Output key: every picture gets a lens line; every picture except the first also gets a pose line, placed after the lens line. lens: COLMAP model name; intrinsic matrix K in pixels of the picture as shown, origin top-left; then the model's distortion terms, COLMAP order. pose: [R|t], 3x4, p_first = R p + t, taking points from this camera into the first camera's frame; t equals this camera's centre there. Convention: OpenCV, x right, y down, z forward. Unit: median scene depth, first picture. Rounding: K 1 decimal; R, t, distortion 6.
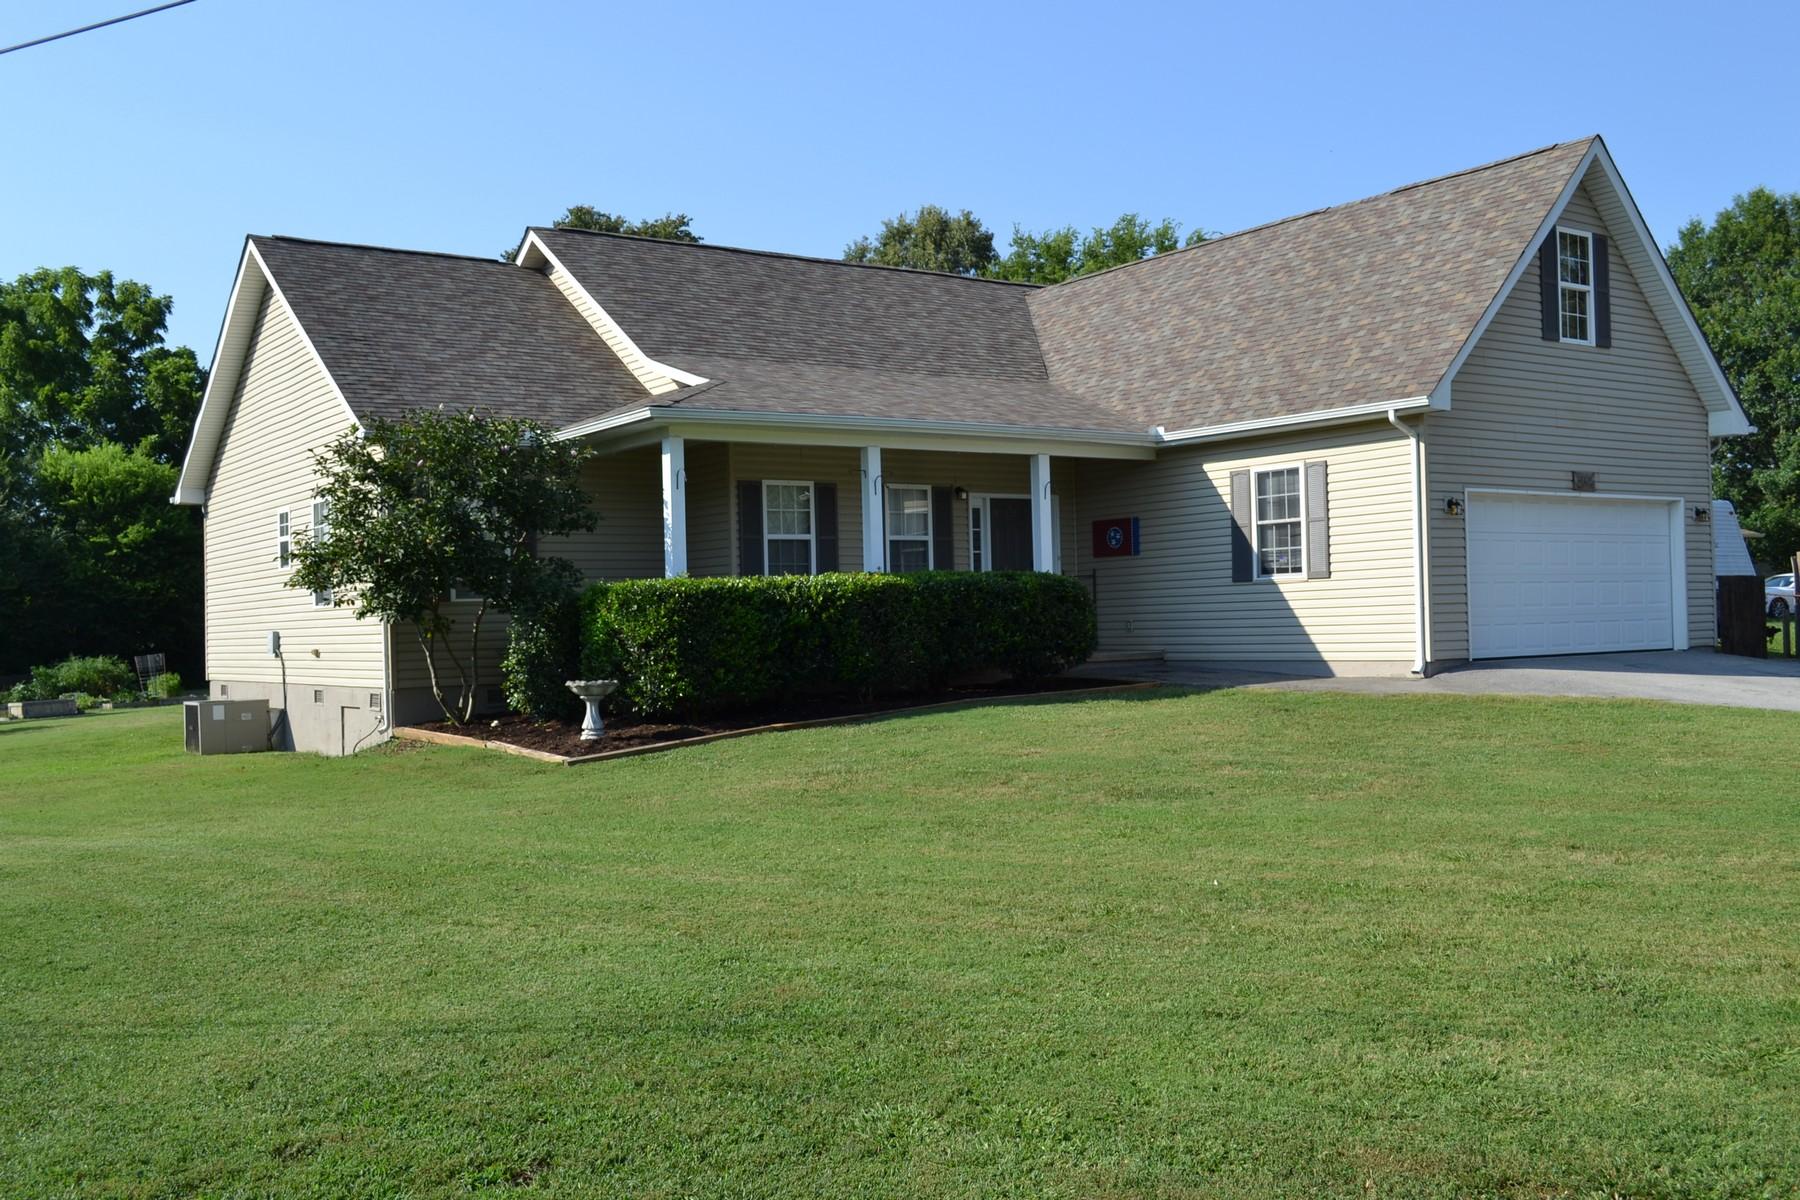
lens RADIAL K [[1701.1, 0, 900.1], [0, 1701.1, 598.4], [0, 0, 1]] dist [-0.017674, 0.000000]
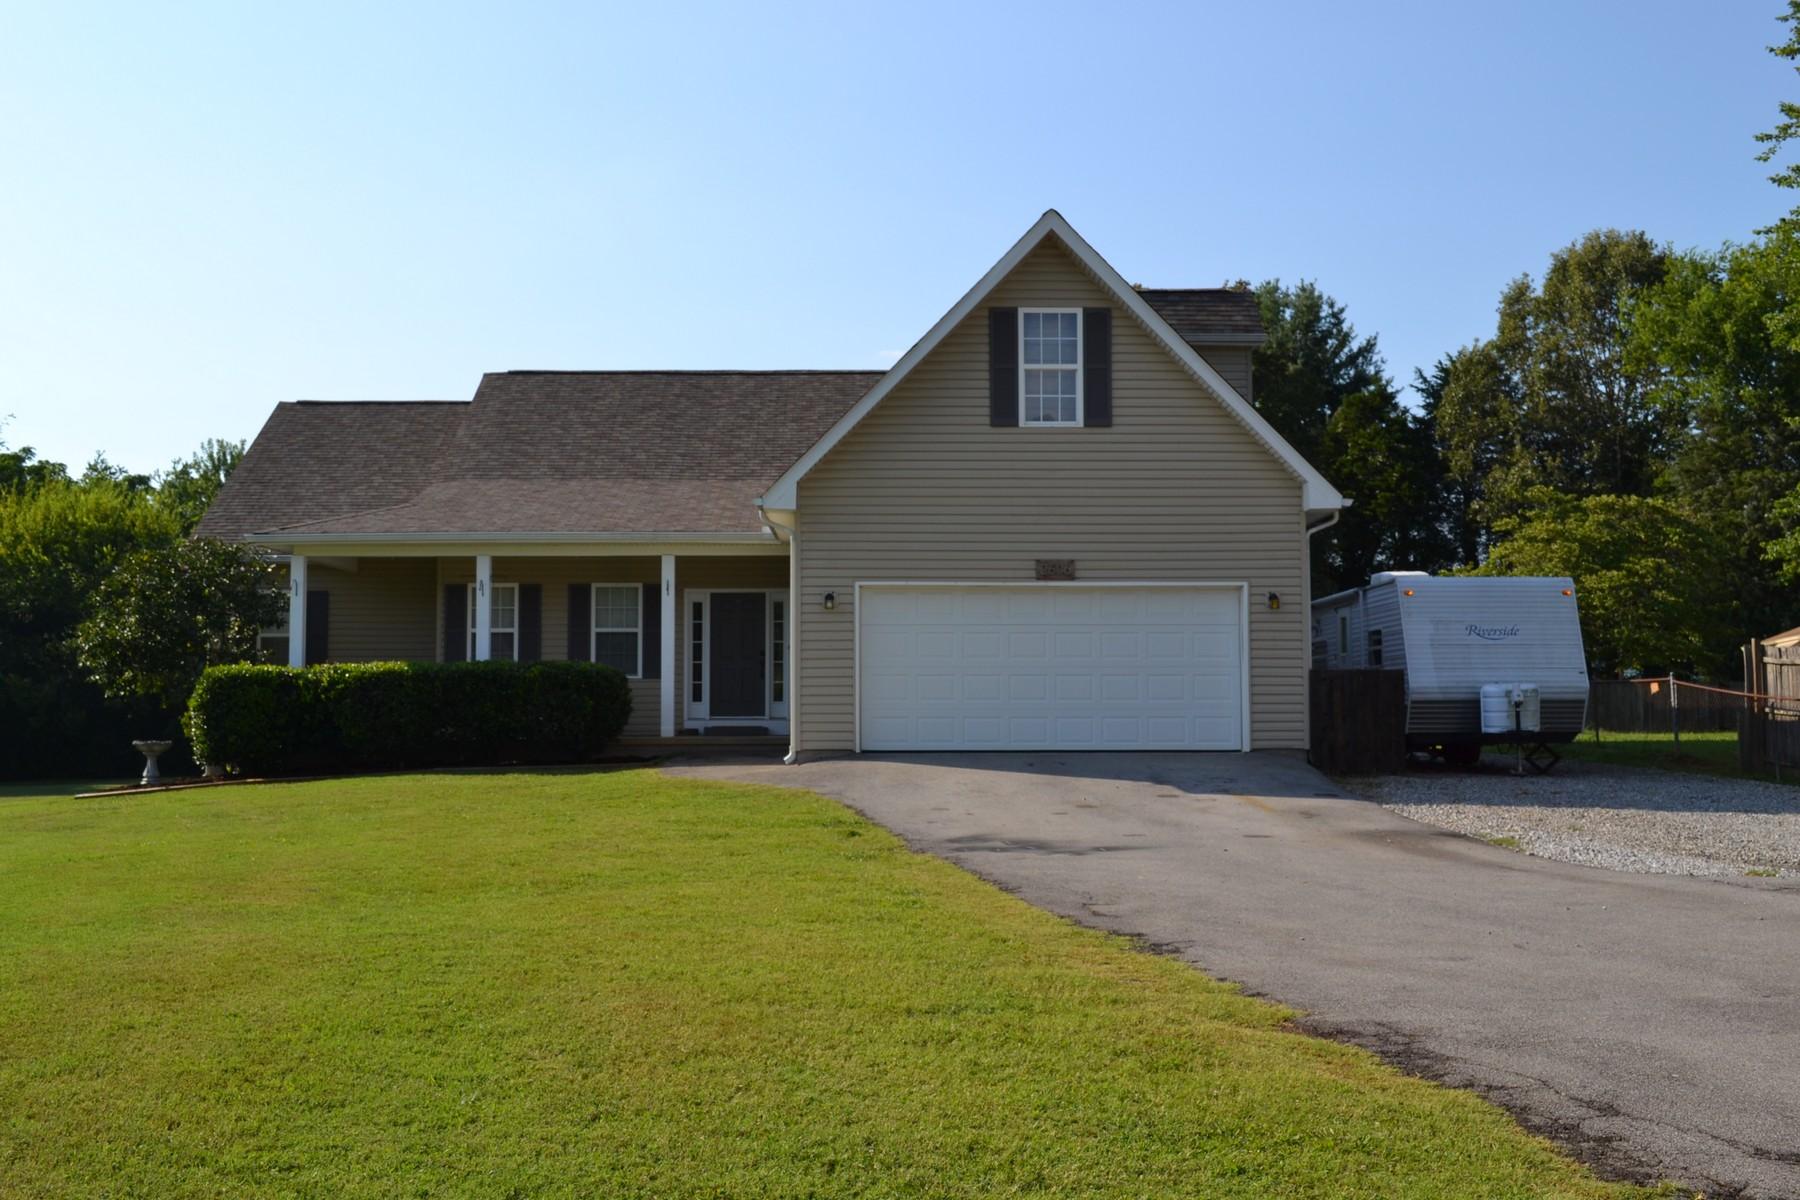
lens RADIAL K [[1899.4, 0, 902.4], [0, 1899.4, 603.2], [0, 0, 1]] dist [-0.019620, 0.000000]
pose [[0.827118, -0.011897, -0.561903, 0.936903], [-0.011451, 0.999212, -0.038012, -0.008583], [0.561912, 0.037875, 0.826330, 0.071458]]
